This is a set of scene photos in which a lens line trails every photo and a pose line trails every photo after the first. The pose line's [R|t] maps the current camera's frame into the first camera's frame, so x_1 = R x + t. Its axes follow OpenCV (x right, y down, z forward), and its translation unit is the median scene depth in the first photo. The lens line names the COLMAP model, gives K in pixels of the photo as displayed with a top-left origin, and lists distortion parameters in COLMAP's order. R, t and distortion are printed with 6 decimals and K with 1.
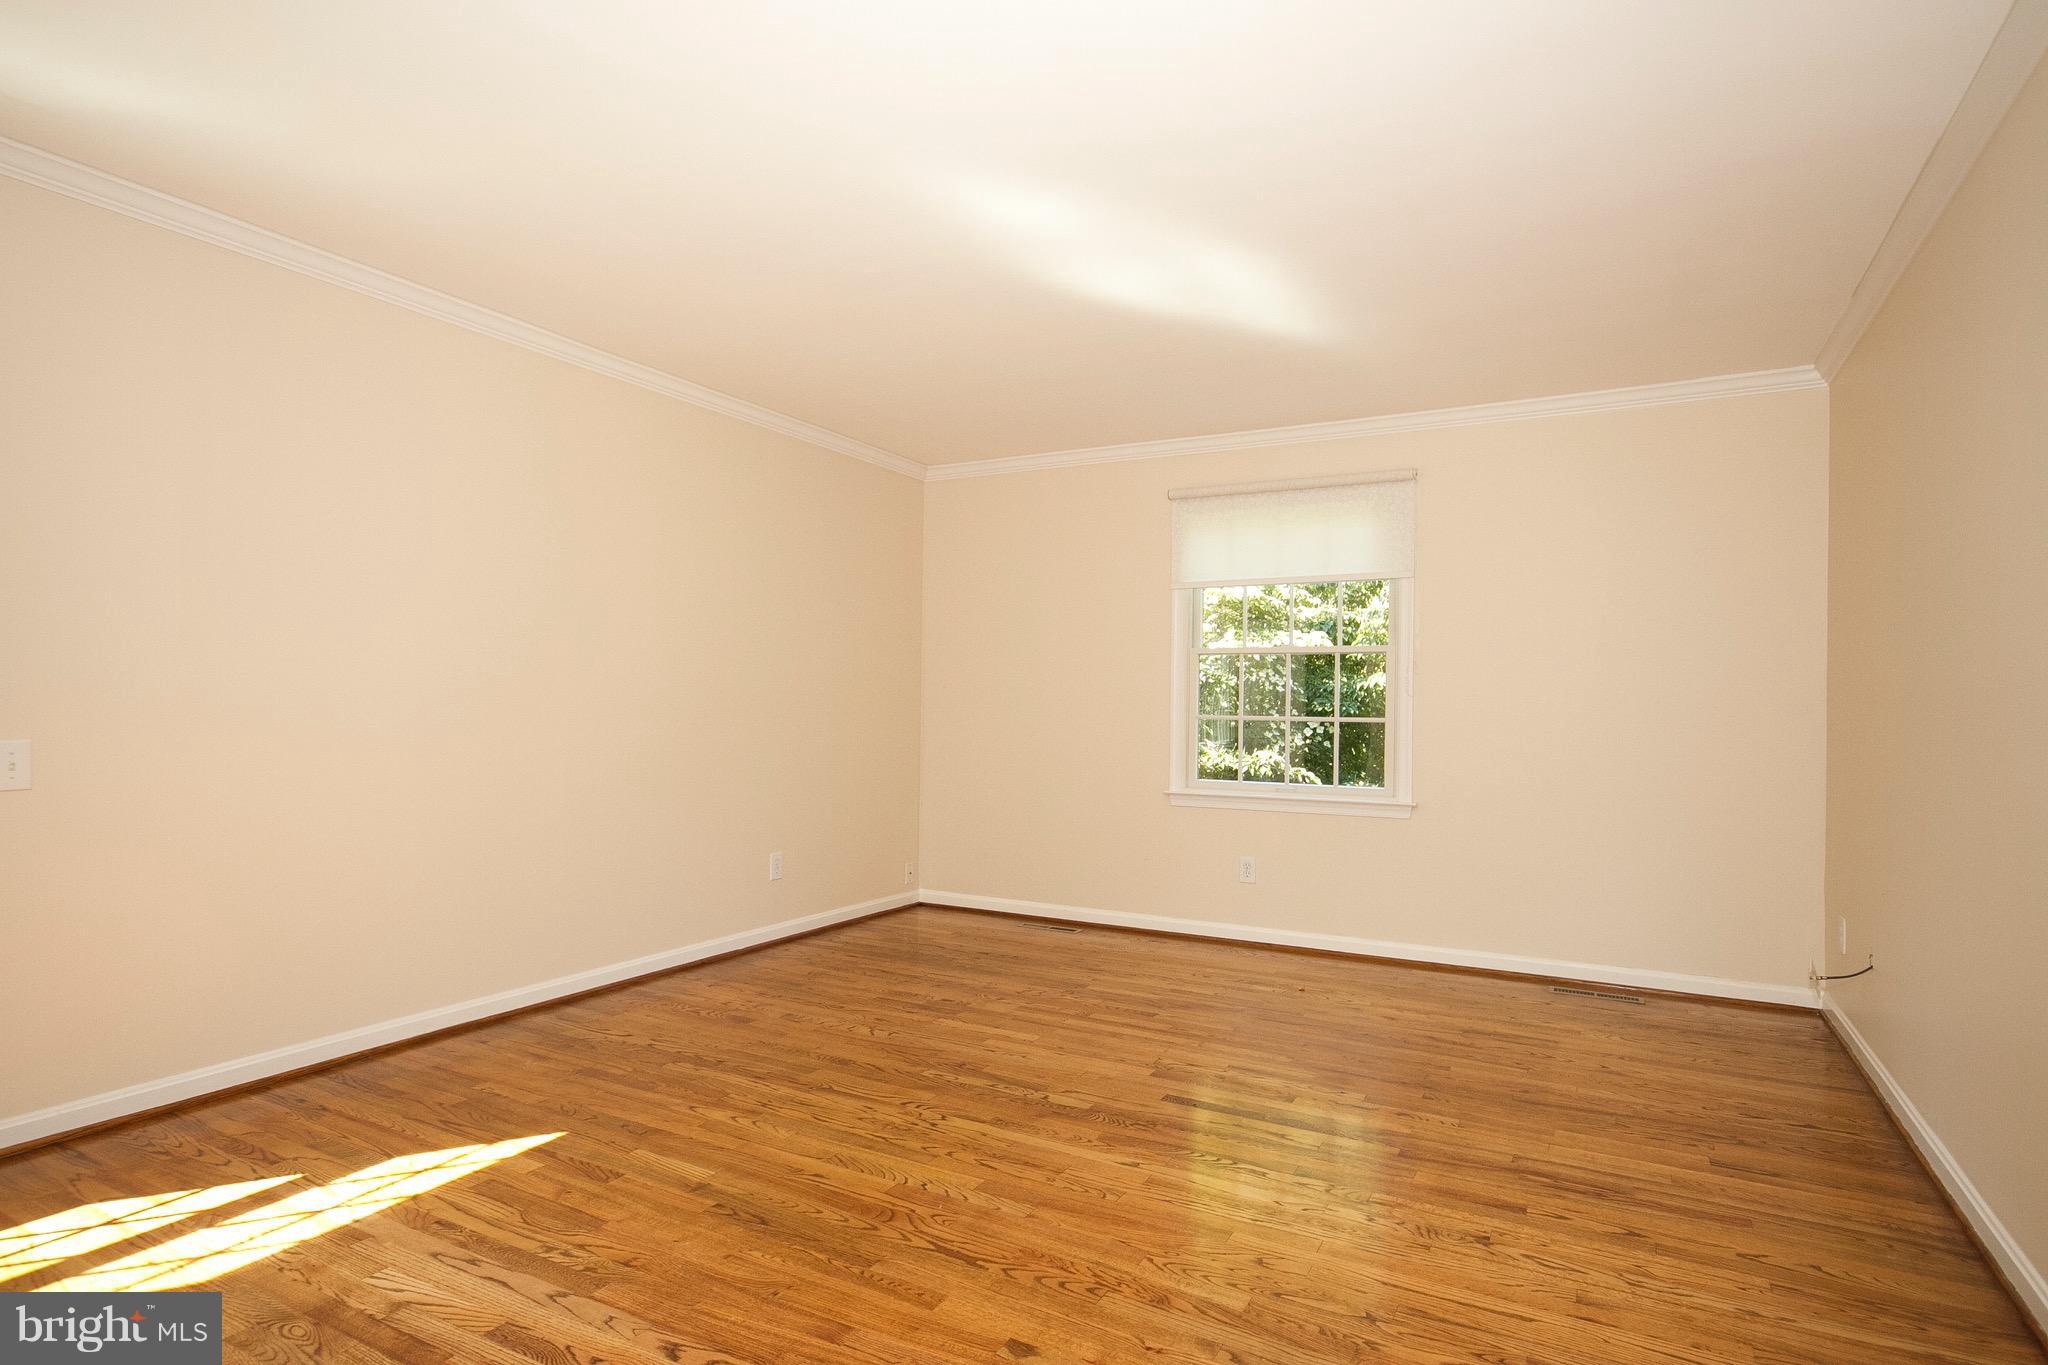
lens RADIAL K [[1093.4, 0, 1024.6], [0, 1093.4, 693.1], [0, 0, 1]] dist [-0.002502, -0.000673]
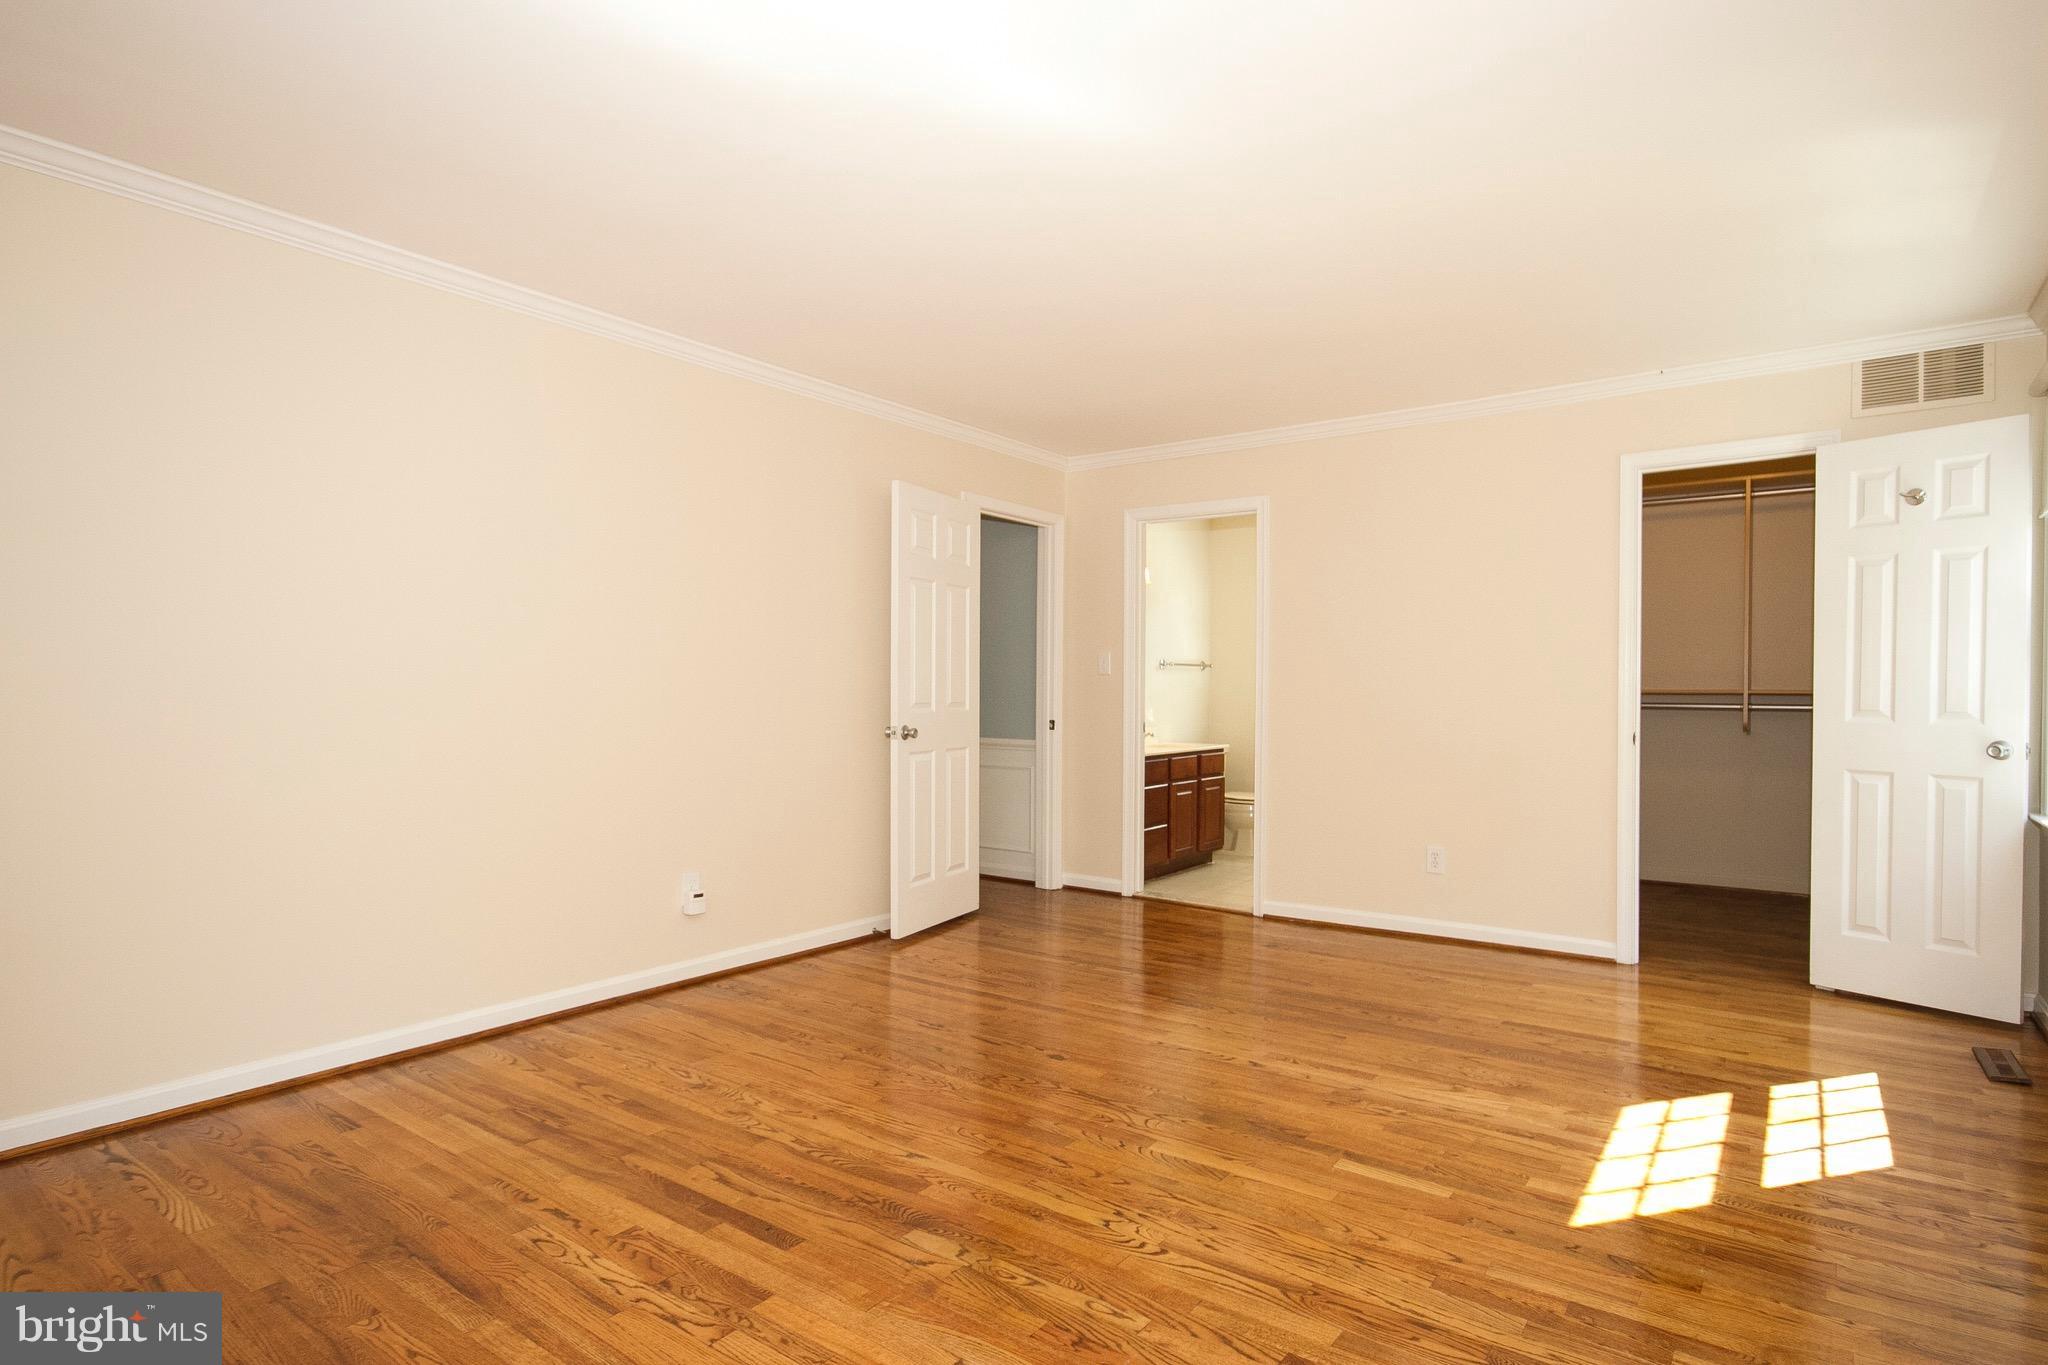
lens RADIAL K [[1093.4, 0, 1022.9], [0, 1093.4, 692.7], [0, 0, 1]] dist [-0.002502, -0.000673]
pose [[-0.991248, -0.014757, 0.131183, -0.124052], [-0.015973, 0.999839, -0.008219, 0.019747], [-0.131040, -0.010243, -0.991324, 1.988281]]
